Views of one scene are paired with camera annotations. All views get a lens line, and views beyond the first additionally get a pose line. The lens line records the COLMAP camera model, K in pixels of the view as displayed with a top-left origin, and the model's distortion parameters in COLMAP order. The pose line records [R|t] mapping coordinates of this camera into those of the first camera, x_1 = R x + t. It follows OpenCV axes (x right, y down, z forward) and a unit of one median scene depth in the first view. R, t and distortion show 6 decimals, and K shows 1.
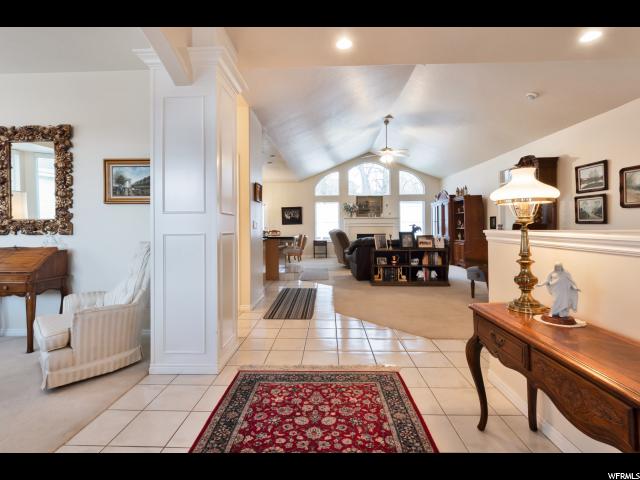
lens RADIAL K [[307.0, 0, 319.4], [0, 307.0, 221.1], [0, 0, 1]] dist [-0.017046, -0.000279]
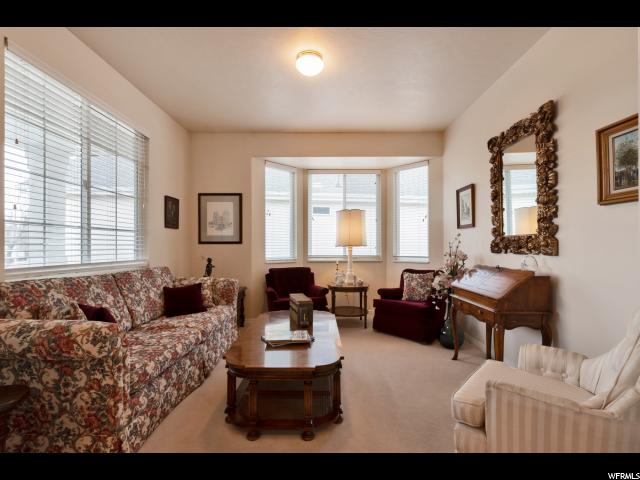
lens RADIAL K [[300.8, 0, 322.0], [0, 300.8, 245.2], [0, 0, 1]] dist [-0.003576, -0.000394]
pose [[0.023019, 0.002785, -0.999731, -0.134537], [0.018564, 0.999823, 0.003213, 0.008675], [0.999563, -0.018633, 0.022963, 0.441383]]
